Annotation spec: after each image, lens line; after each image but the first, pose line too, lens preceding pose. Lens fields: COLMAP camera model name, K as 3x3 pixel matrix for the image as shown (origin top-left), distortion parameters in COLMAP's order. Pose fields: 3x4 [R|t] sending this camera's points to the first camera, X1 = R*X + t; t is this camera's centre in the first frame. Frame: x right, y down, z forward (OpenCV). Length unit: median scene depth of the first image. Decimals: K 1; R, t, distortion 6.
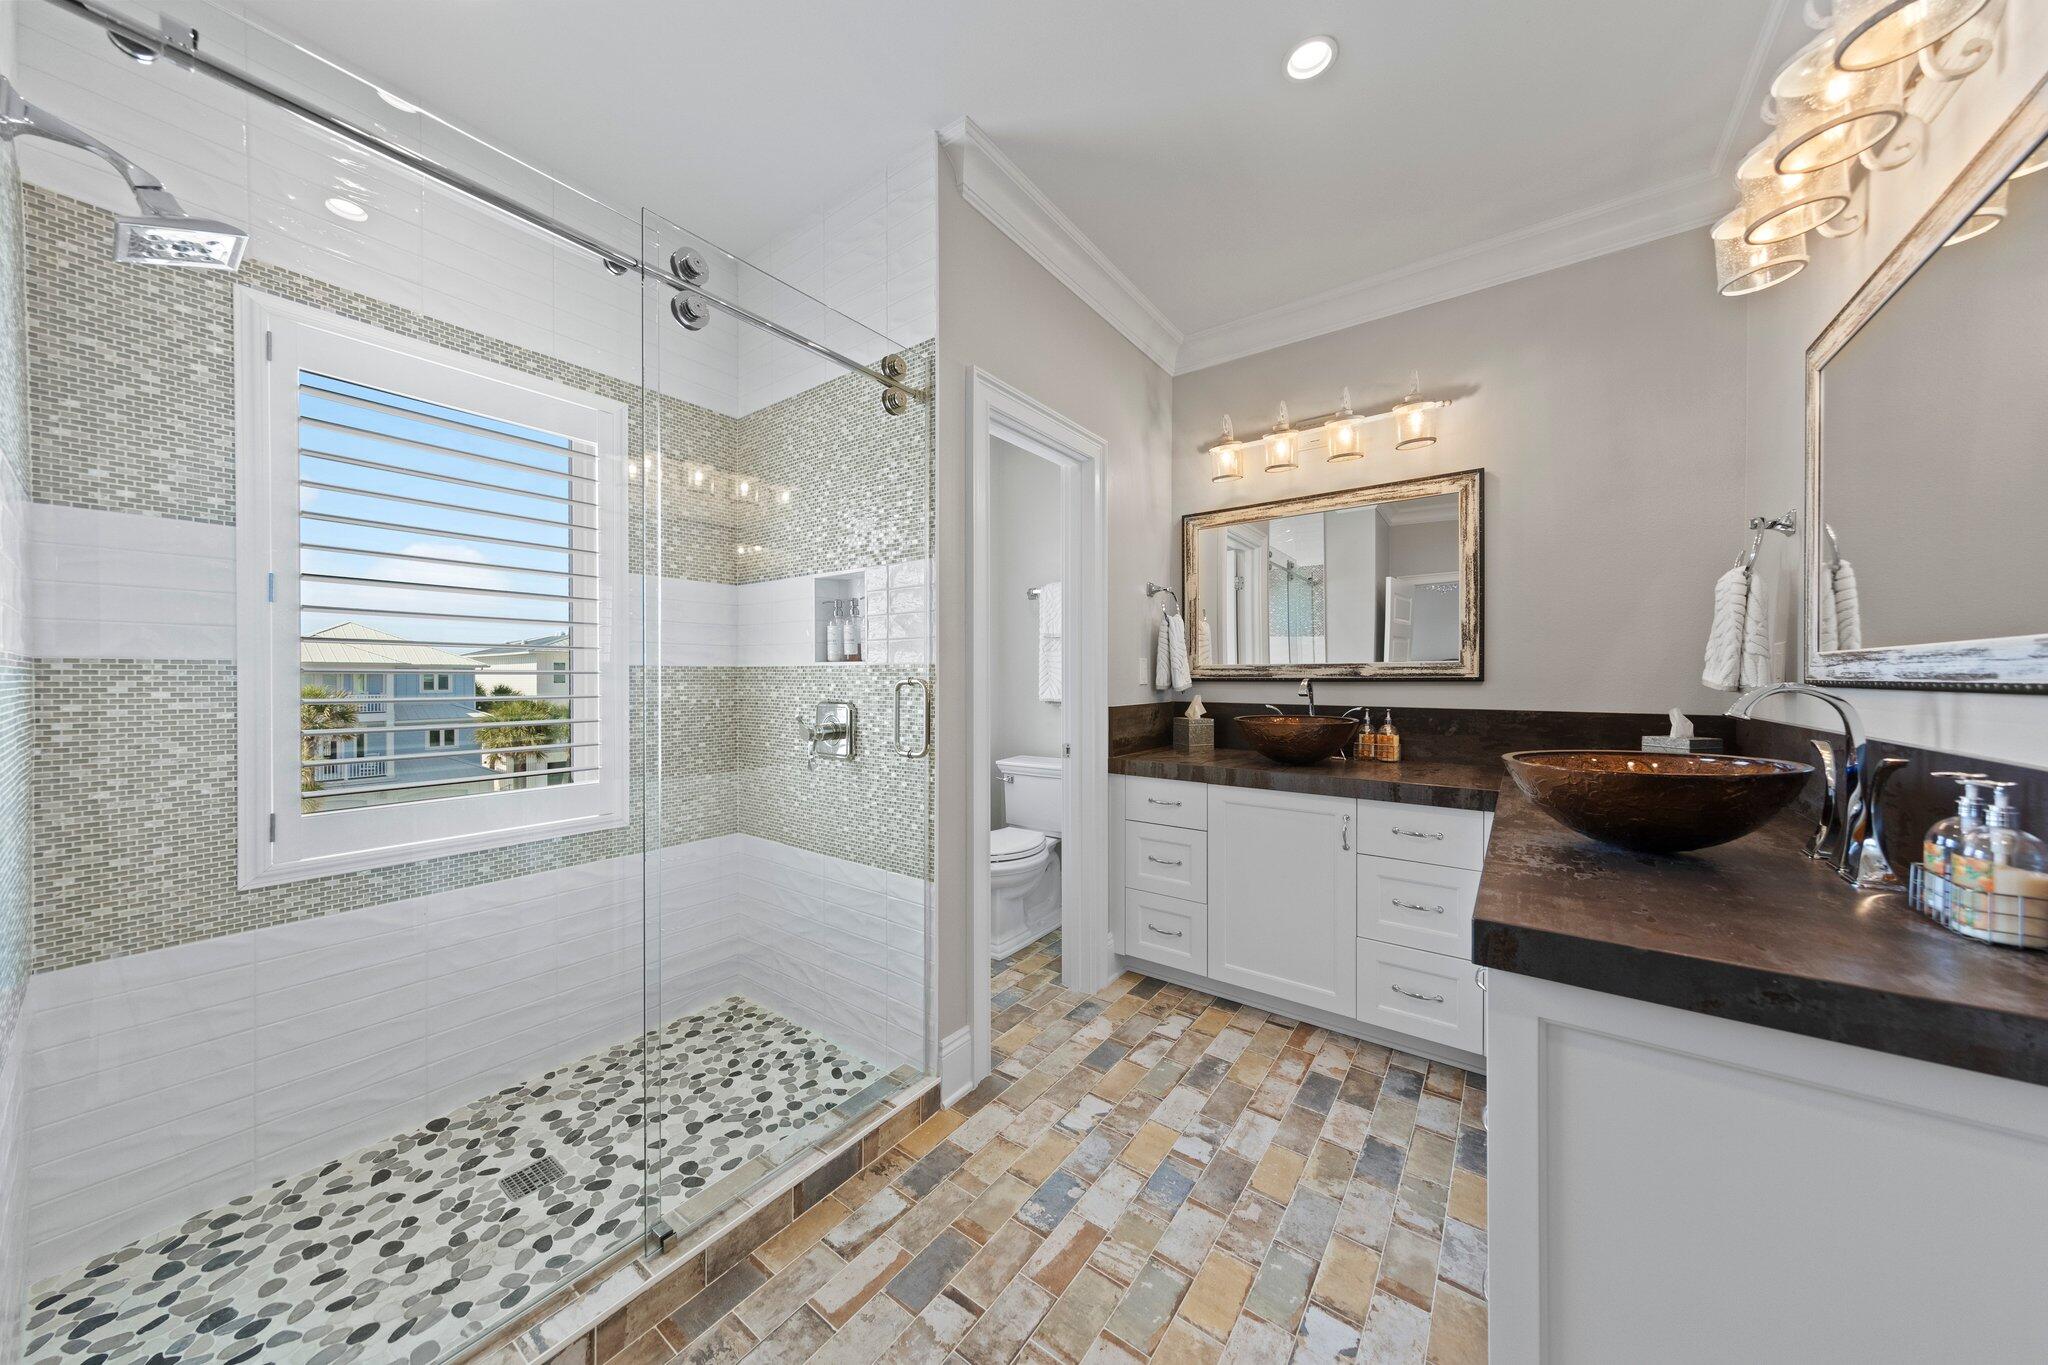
lens RADIAL K [[668.9, 0, 1024.8], [0, 668.9, 679.2], [0, 0, 1]] dist [-0.000418, -0.000096]
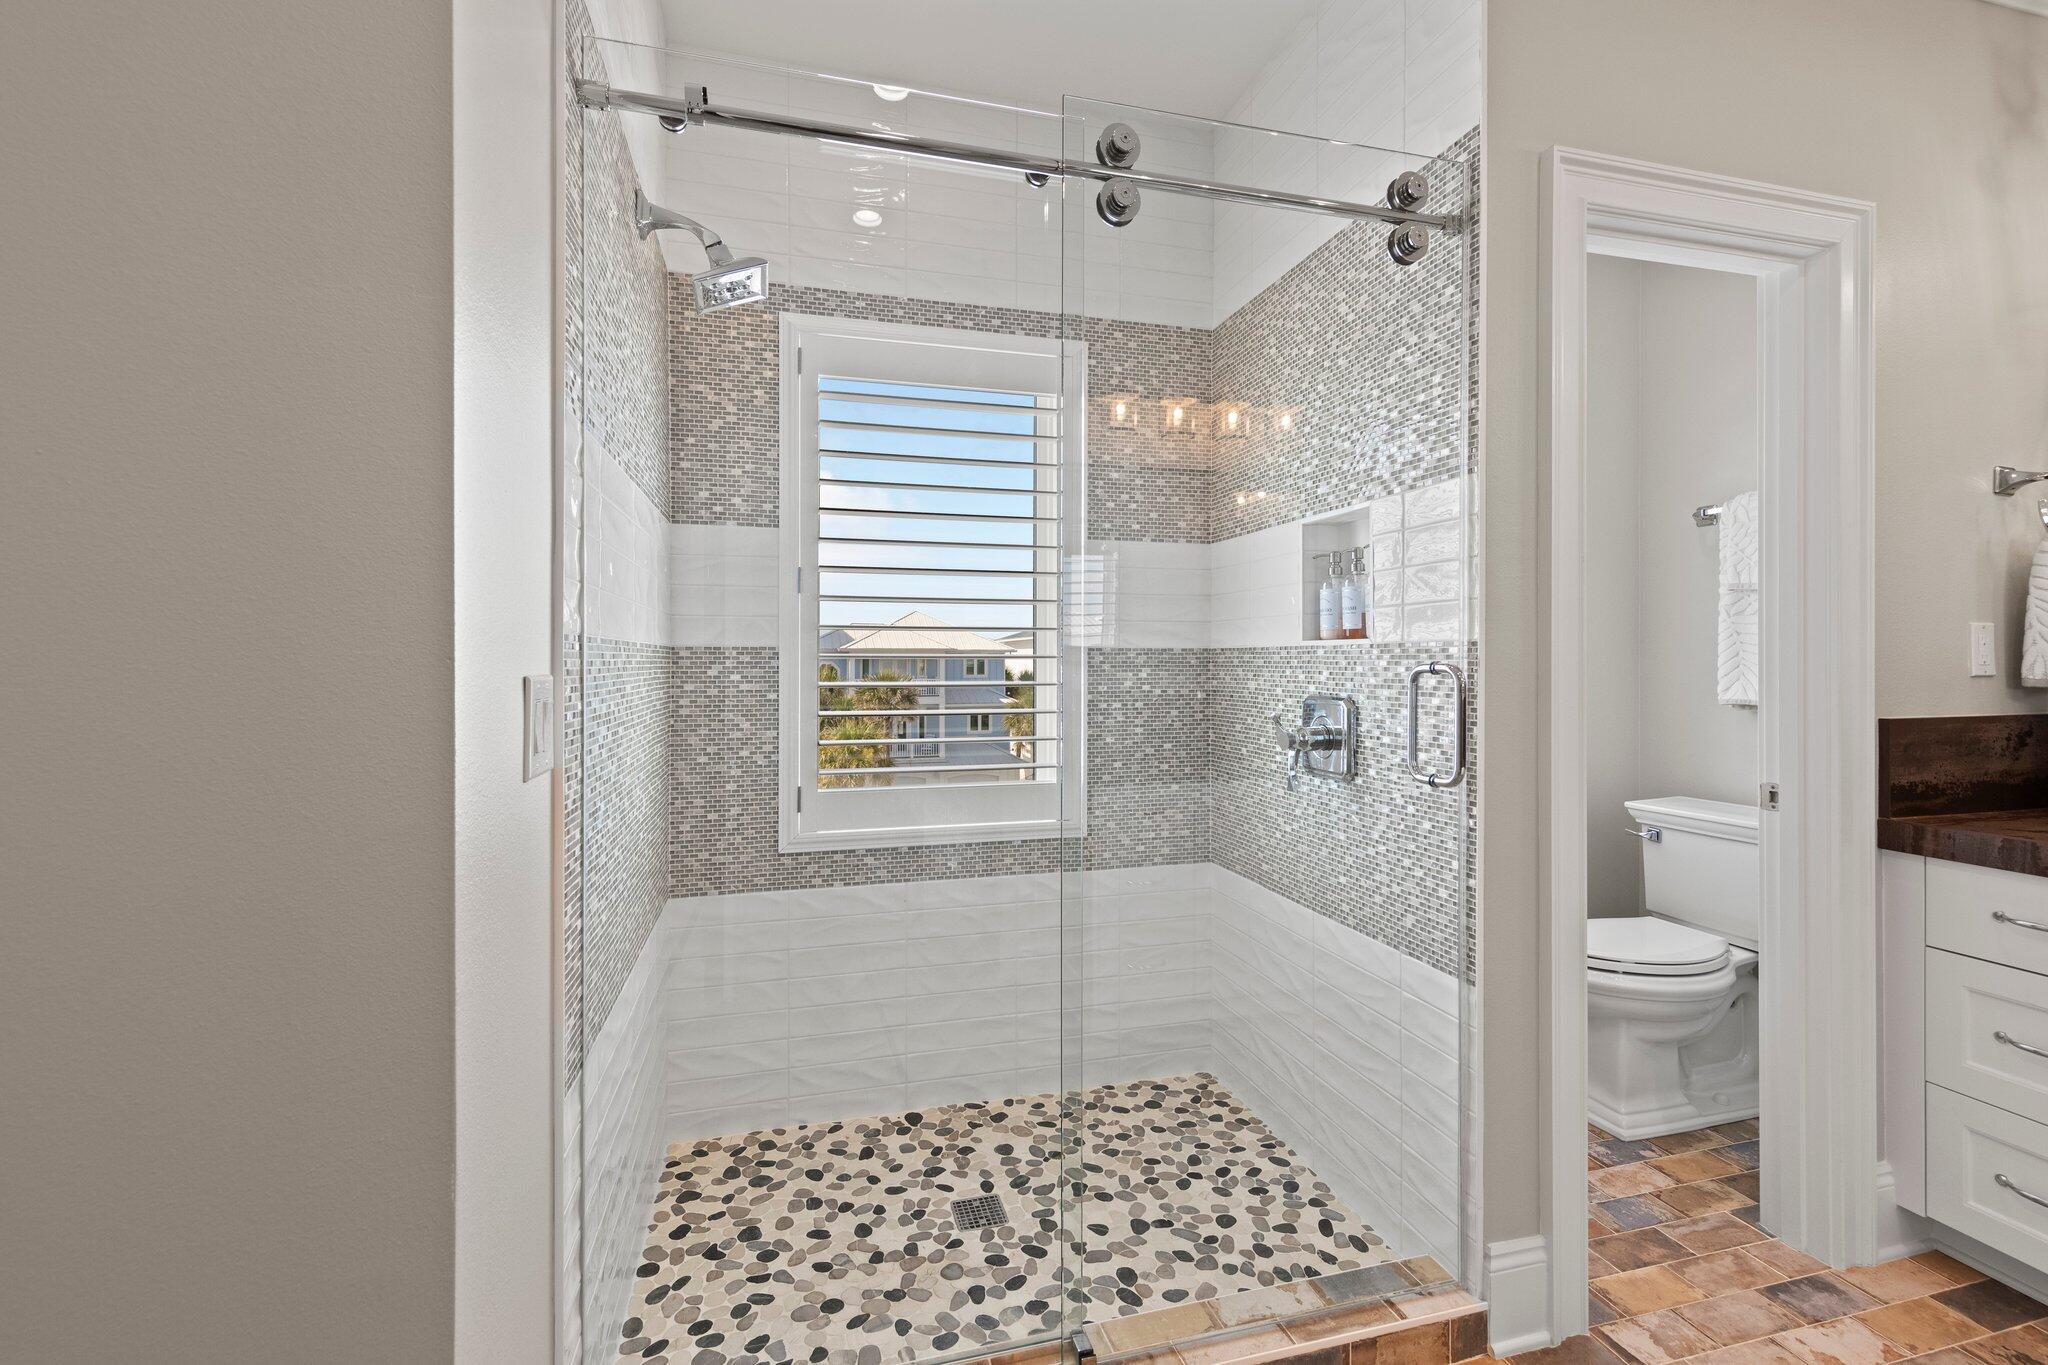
lens RADIAL K [[878.8, 0, 1023.3], [0, 878.8, 661.3], [0, 0, 1]] dist [0.003515, 0.000133]
pose [[0.780543, -0.001025, -0.625101, 0.045257], [-0.001124, 0.999995, -0.003043, -0.000099], [0.625101, 0.003078, 0.780538, 0.076470]]
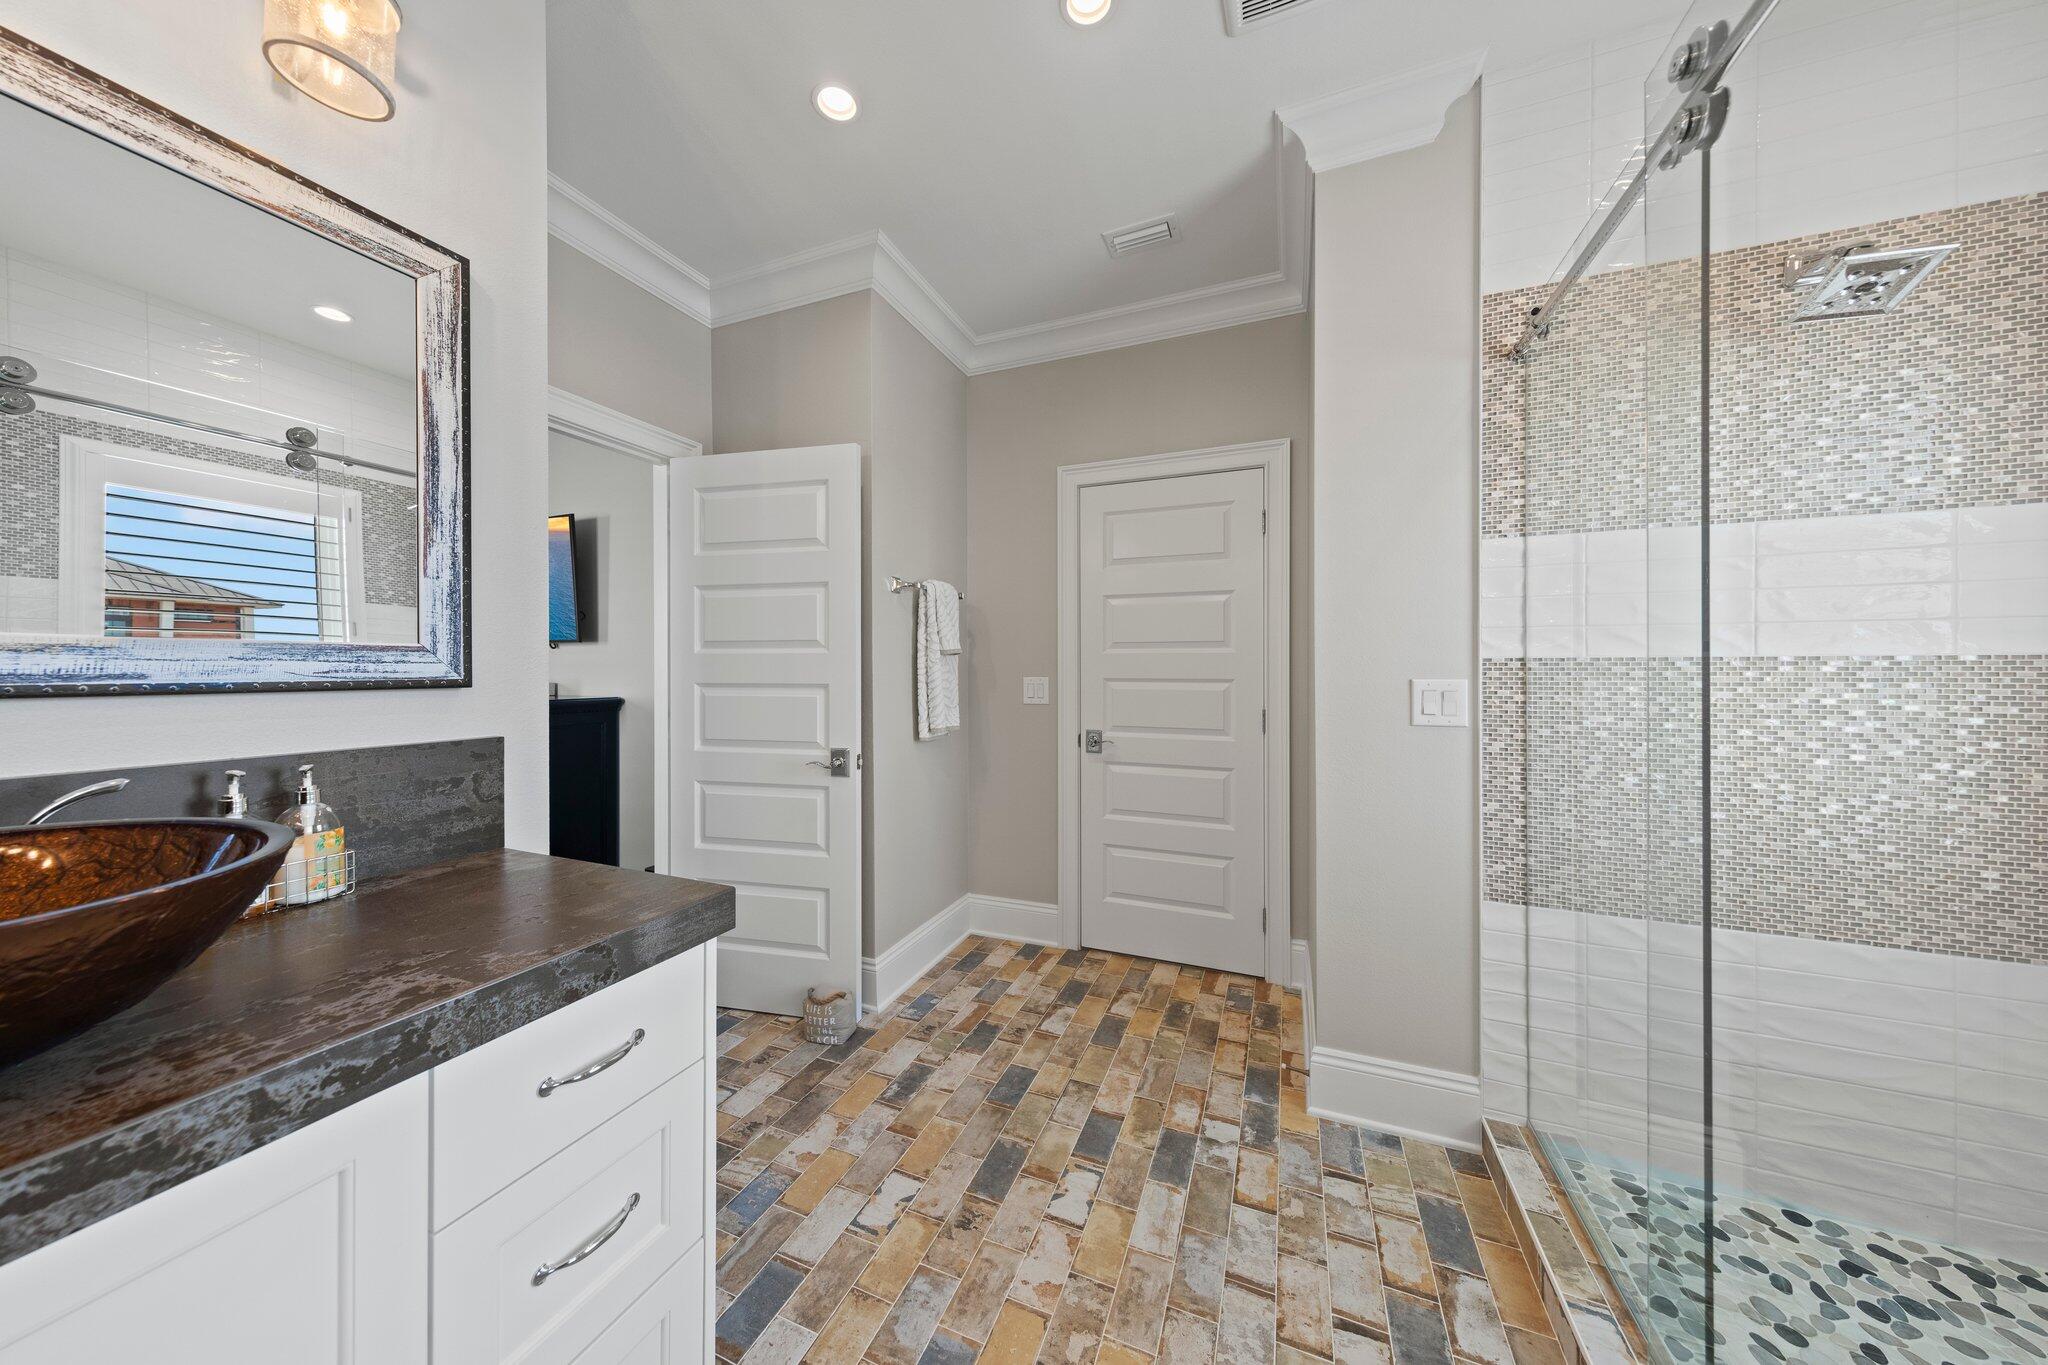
lens RADIAL K [[647.5, 0, 1022.9], [0, 647.5, 671.1], [0, 0, 1]] dist [0.001163, -0.000012]
pose [[-0.969483, 0.001871, -0.245151, 0.203797], [0.000432, 0.999982, 0.005922, -0.007682], [0.245157, 0.005636, -0.969467, 0.960324]]
